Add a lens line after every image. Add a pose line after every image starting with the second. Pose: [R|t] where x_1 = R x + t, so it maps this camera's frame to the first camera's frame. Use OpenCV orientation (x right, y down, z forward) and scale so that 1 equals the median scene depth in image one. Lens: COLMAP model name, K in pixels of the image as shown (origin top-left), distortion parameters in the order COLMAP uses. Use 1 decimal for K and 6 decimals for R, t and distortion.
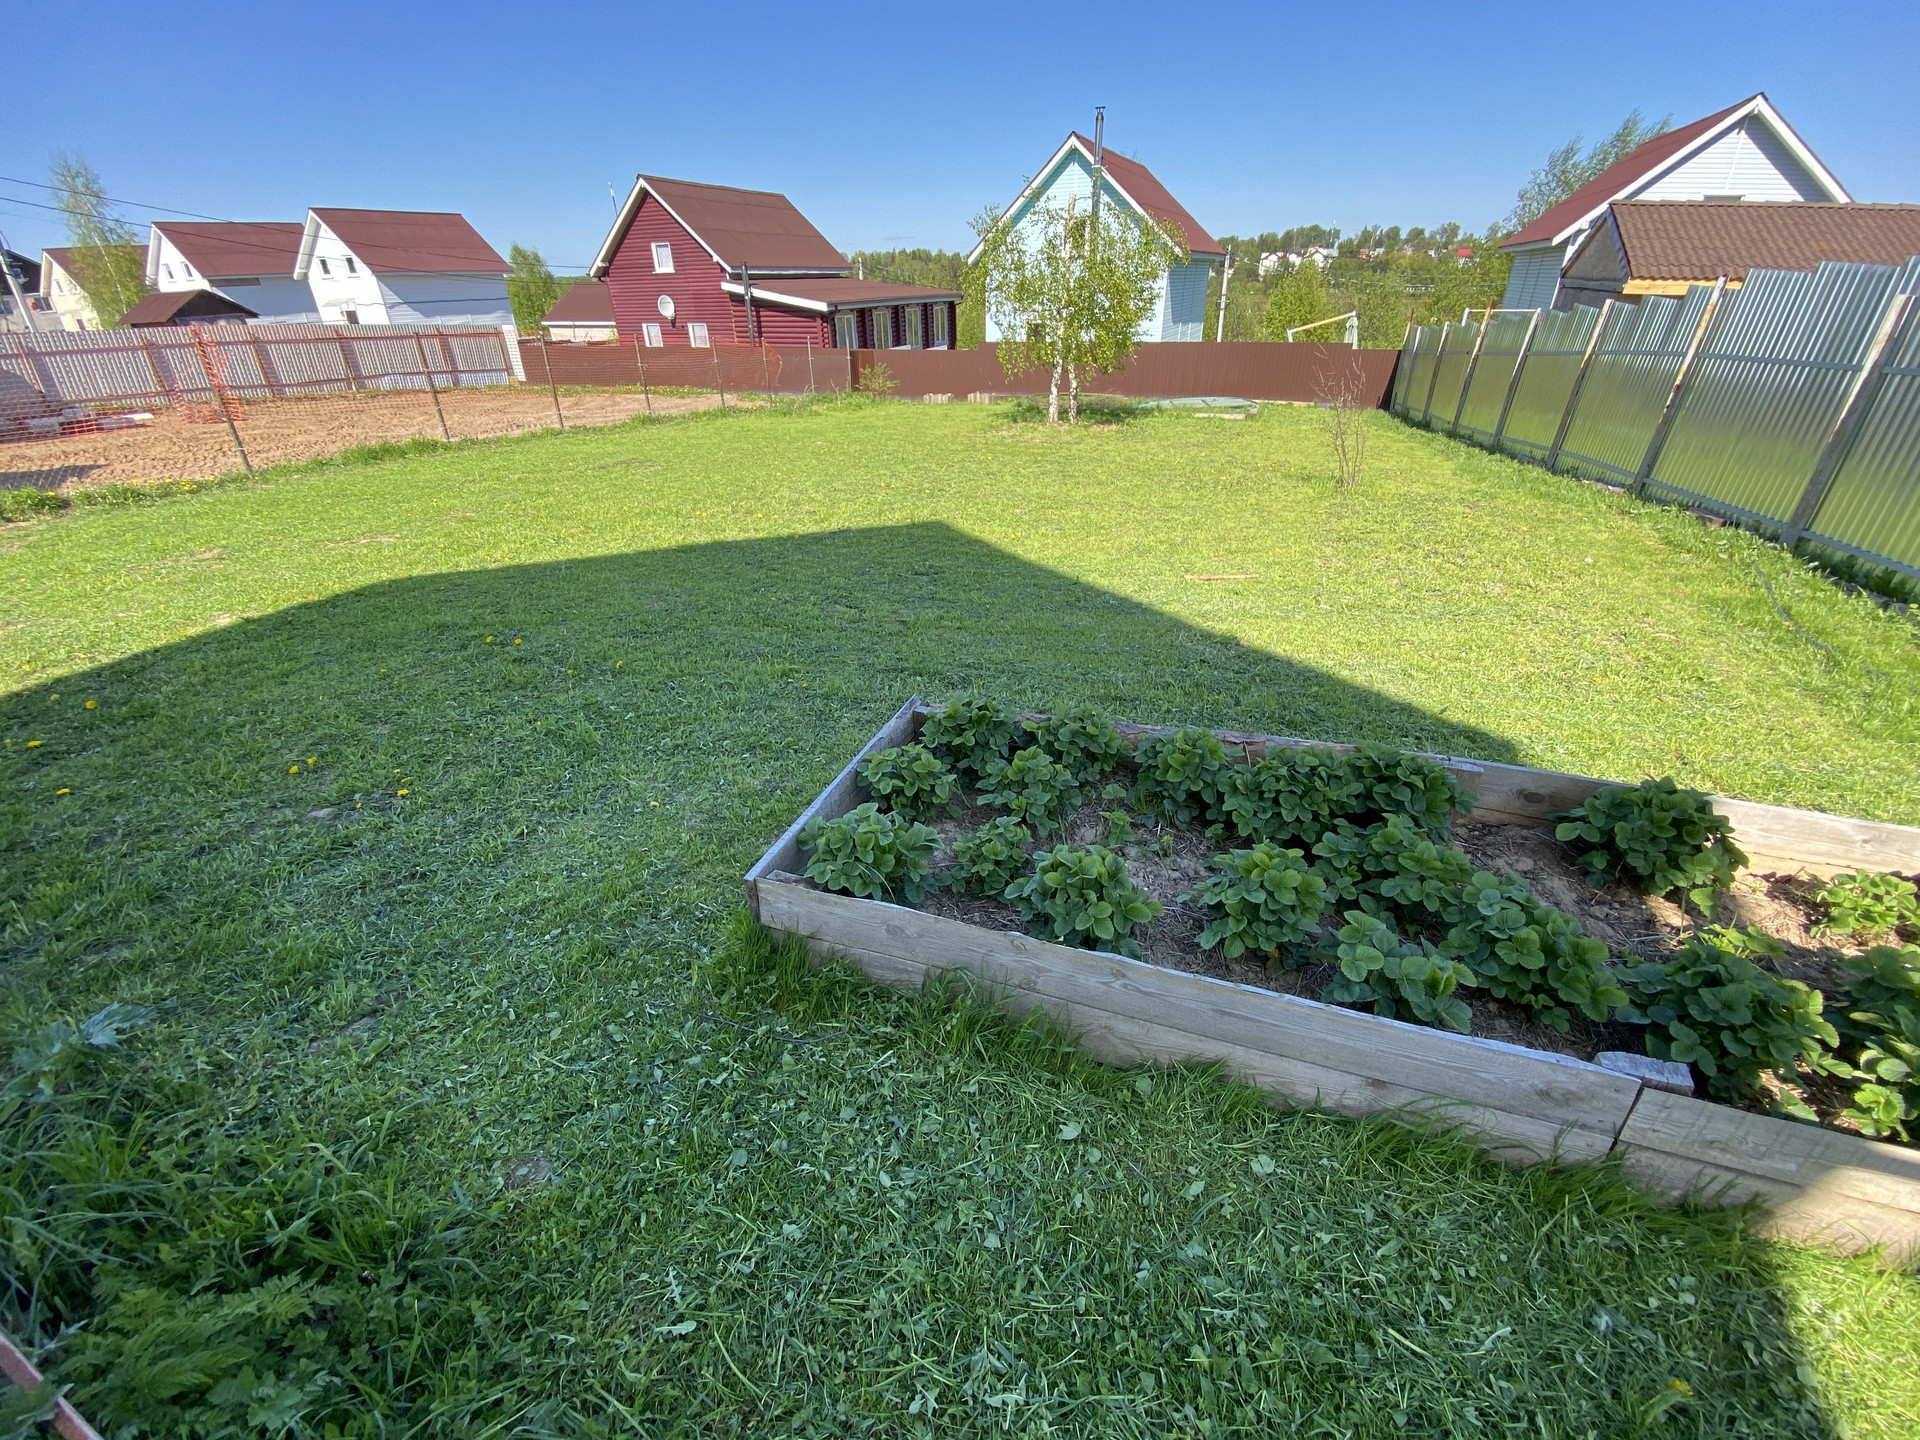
lens RADIAL K [[771.9, 0, 960.0], [0, 771.9, 720.0], [0, 0, 1]] dist [-0.013053, -0.000454]
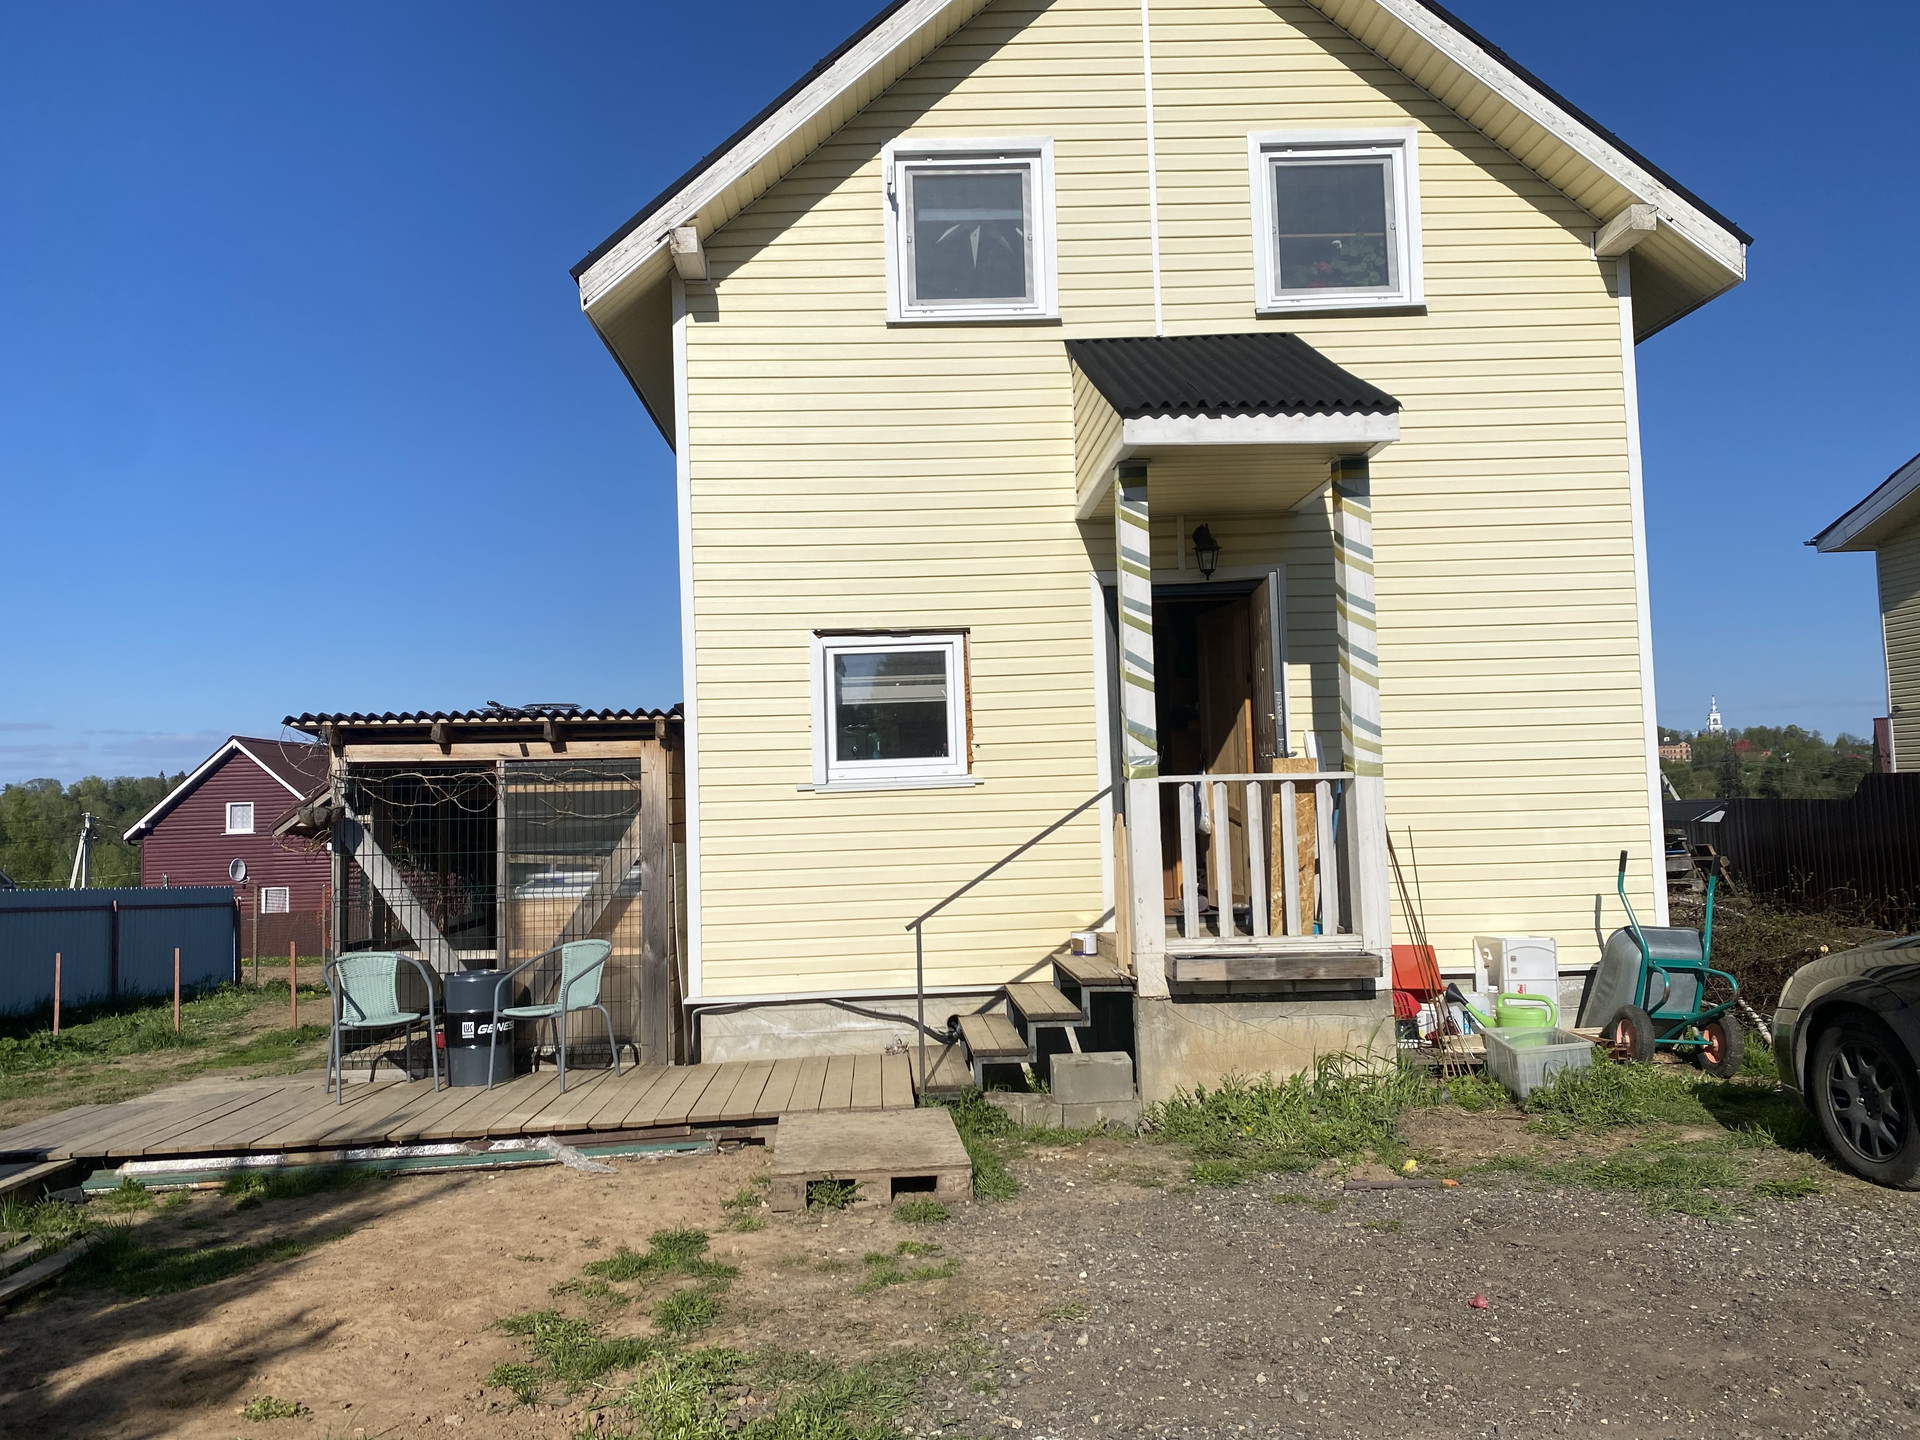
lens RADIAL K [[1466.7, 0, 960.0], [0, 1466.7, 720.0], [0, 0, 1]] dist [0.020054, -0.006759]
pose [[0.926603, 0.009777, 0.375915, -0.276562], [0.201610, 0.830930, -0.518565, 0.315662], [-0.317429, 0.556292, 0.767970, -0.572093]]
